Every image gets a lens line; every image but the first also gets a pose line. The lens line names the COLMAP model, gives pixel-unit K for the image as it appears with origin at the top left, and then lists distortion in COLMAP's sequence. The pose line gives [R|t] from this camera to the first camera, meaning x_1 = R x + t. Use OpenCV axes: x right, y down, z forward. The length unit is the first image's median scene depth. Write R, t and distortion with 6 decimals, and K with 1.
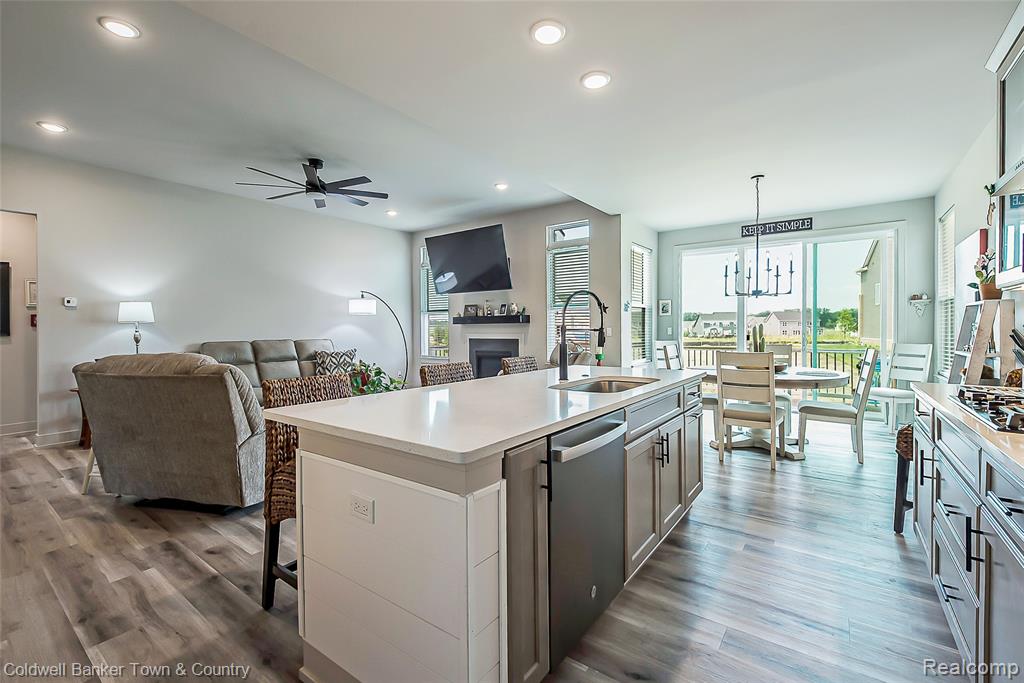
lens RADIAL K [[440.1, 0, 530.9], [0, 440.1, 335.0], [0, 0, 1]] dist [-0.006853, -0.000434]
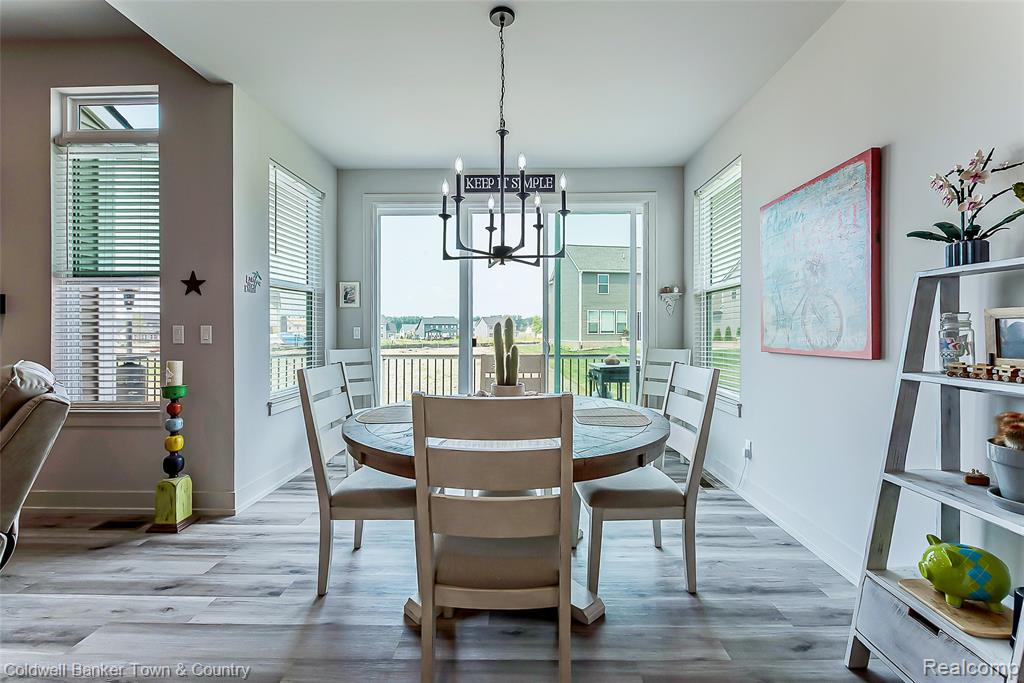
lens RADIAL K [[440.1, 0, 528.8], [0, 440.1, 333.3], [0, 0, 1]] dist [-0.006853, -0.000434]
pose [[0.821052, -0.001225, 0.570851, 0.206740], [0.006800, 0.999948, -0.007634, -0.003048], [-0.570812, 0.010150, 0.821018, 0.462425]]
